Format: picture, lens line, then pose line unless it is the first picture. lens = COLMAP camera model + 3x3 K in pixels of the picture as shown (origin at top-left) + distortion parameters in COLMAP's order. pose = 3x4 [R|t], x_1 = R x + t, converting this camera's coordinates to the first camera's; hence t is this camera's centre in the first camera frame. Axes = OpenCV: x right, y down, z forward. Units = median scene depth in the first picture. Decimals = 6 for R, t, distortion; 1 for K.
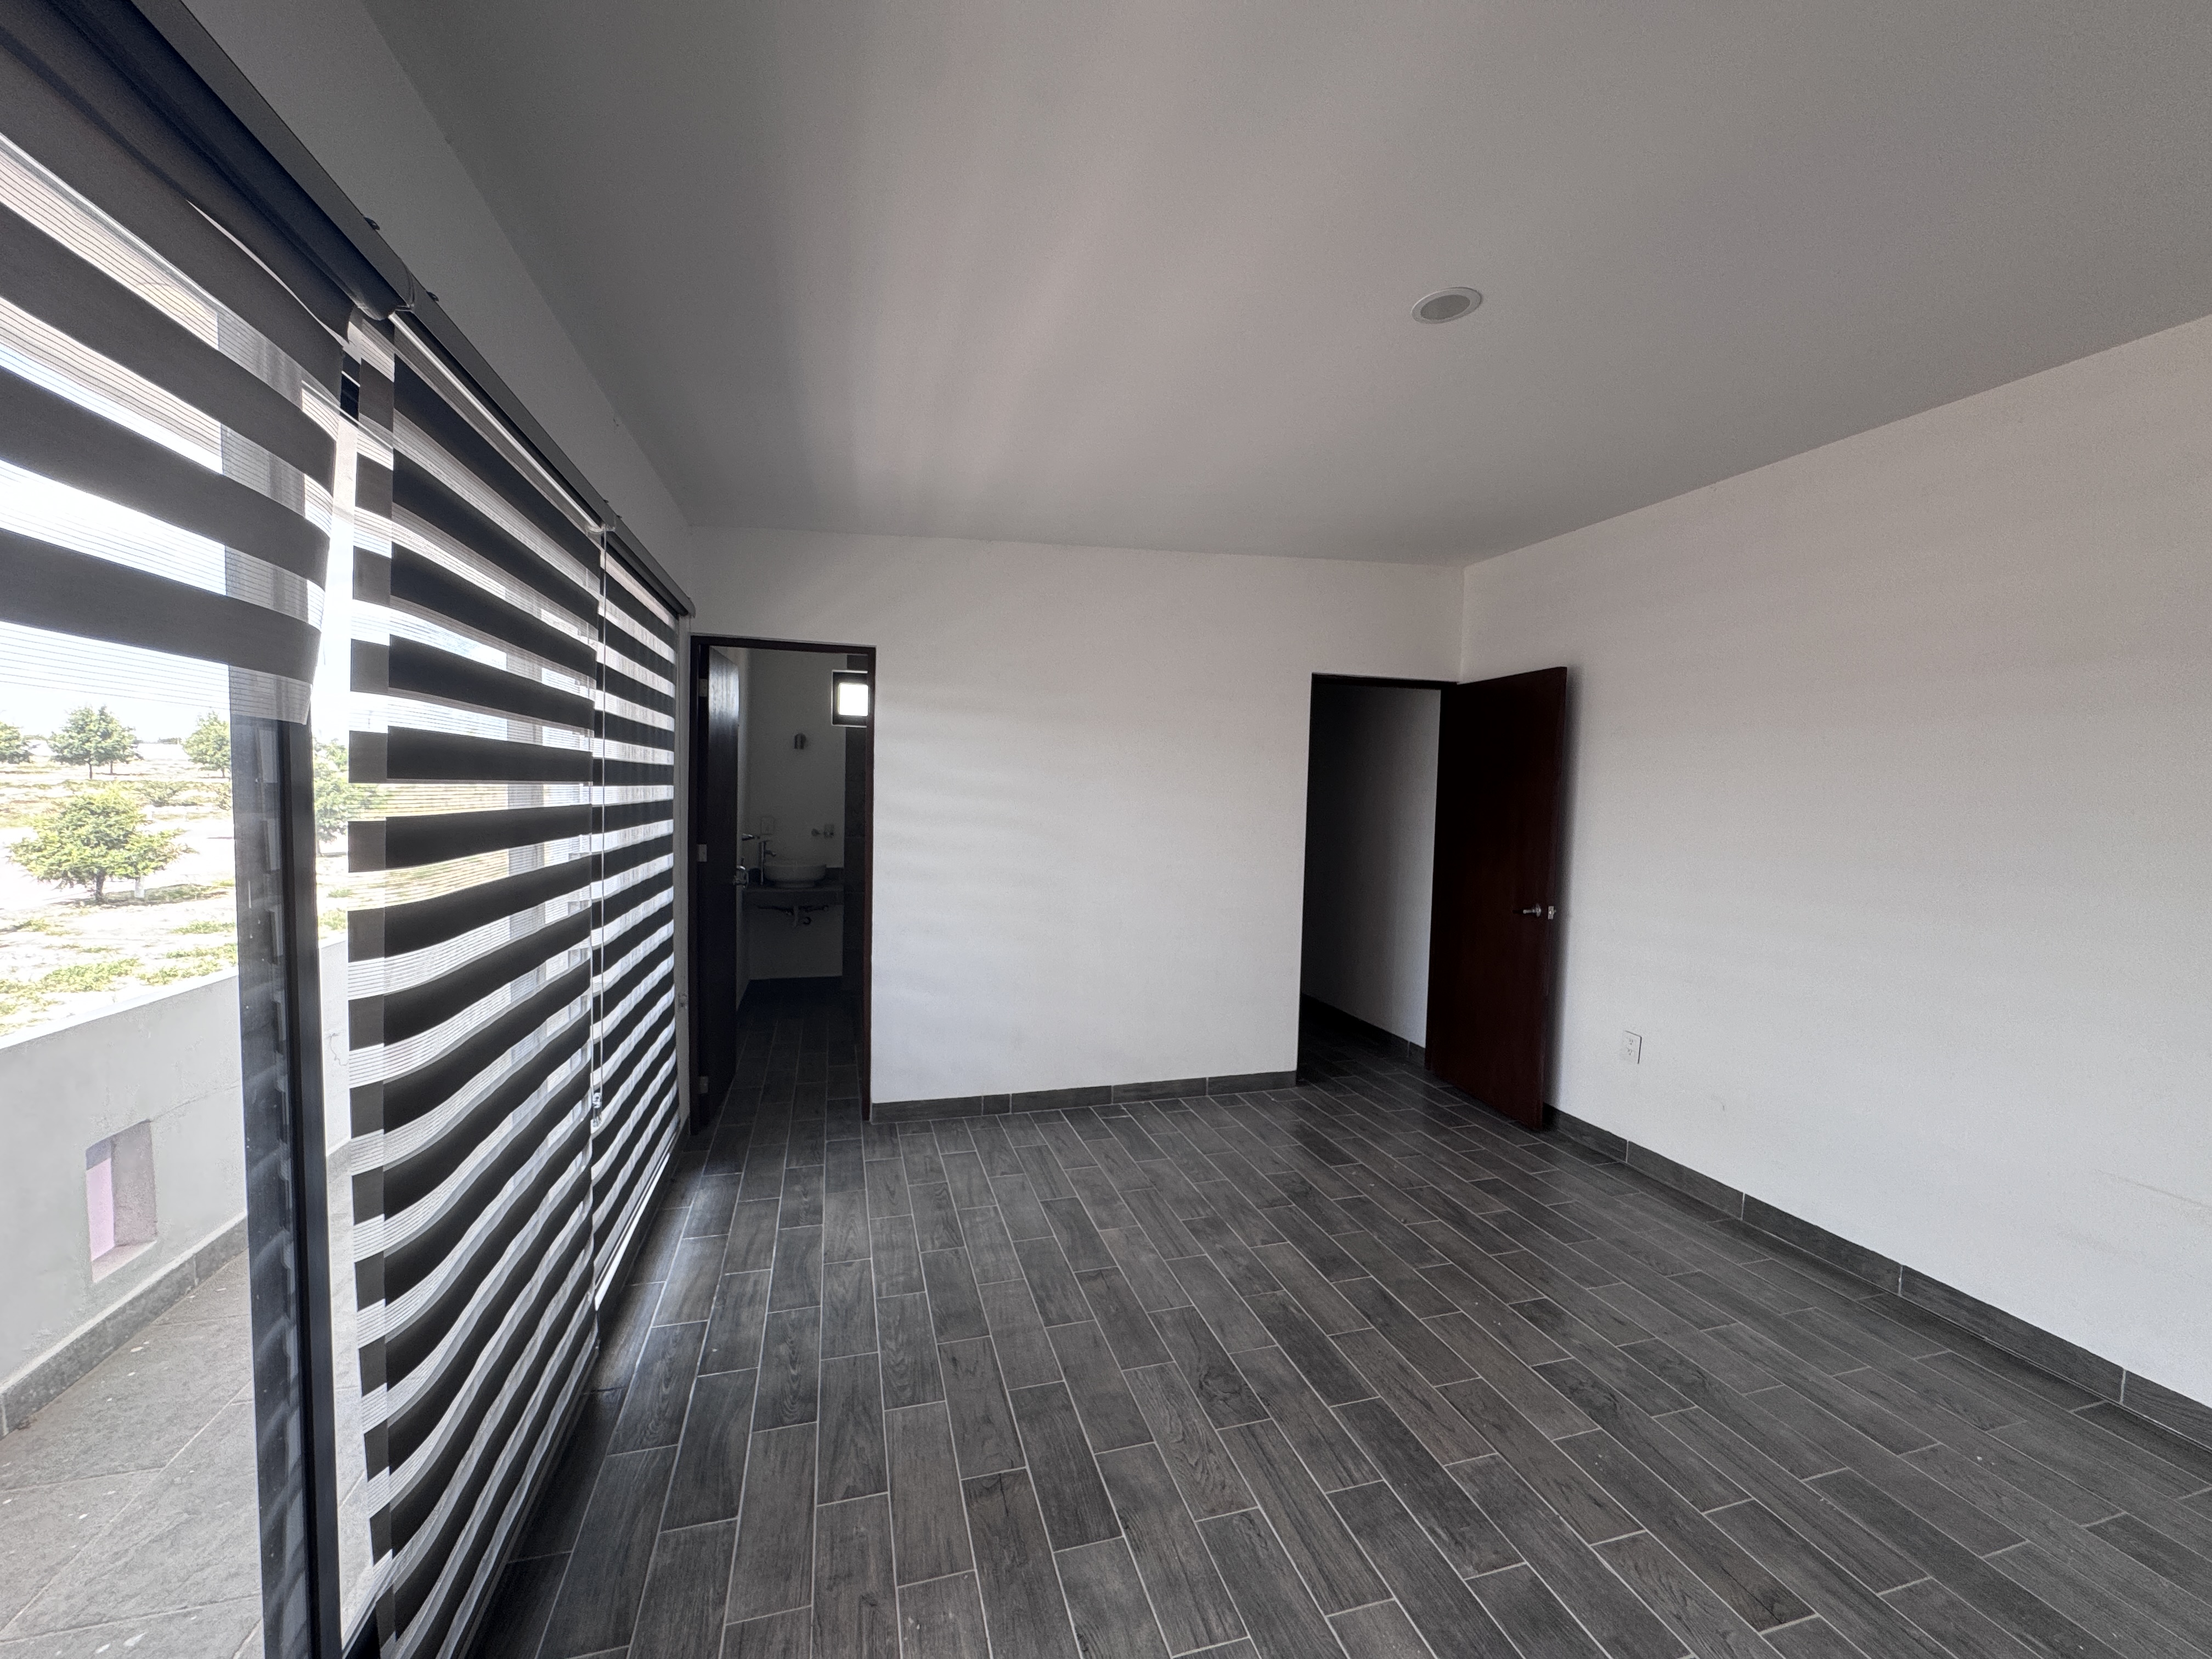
lens RADIAL K [[878.7, 0, 1103.0], [0, 878.7, 835.5], [0, 0, 1]] dist [-0.004487, 0.001013]
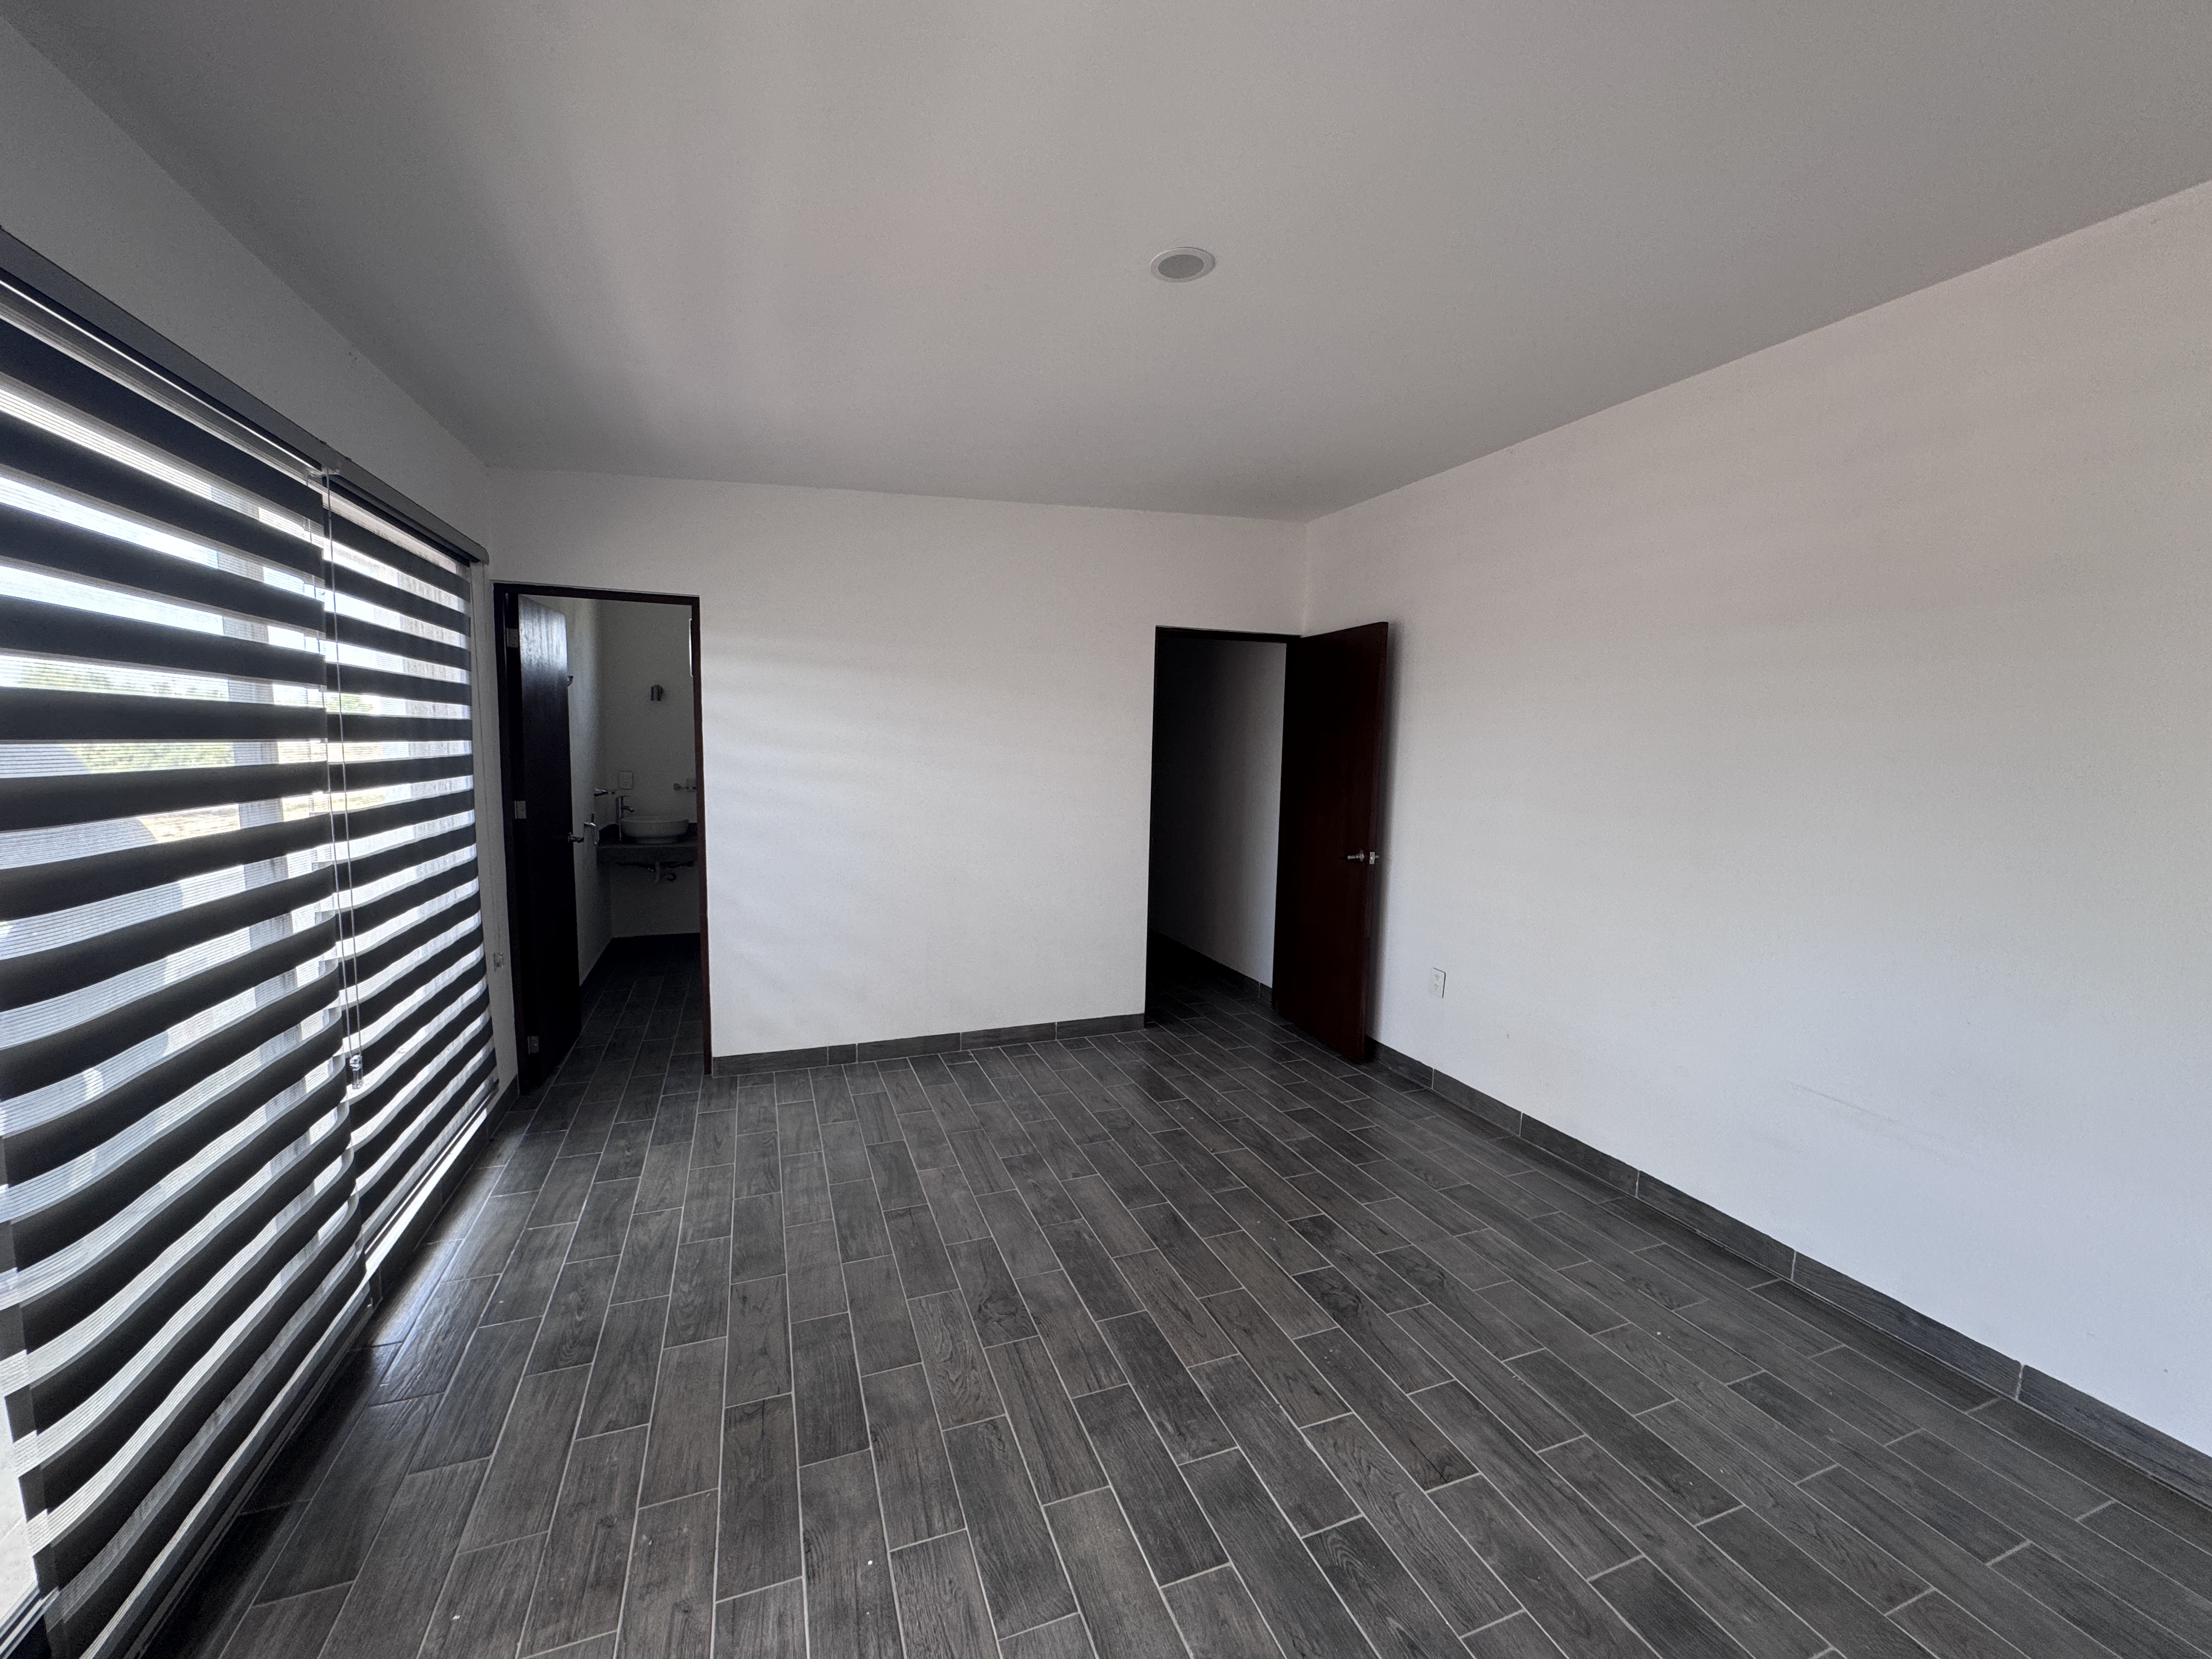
lens RADIAL K [[878.7, 0, 1112.8], [0, 878.7, 833.8], [0, 0, 1]] dist [-0.004487, 0.001013]
pose [[0.996744, -0.012172, 0.079707, 0.164288], [0.007842, 0.998488, 0.054409, -0.001159], [-0.080249, -0.053607, 0.995332, -0.029632]]
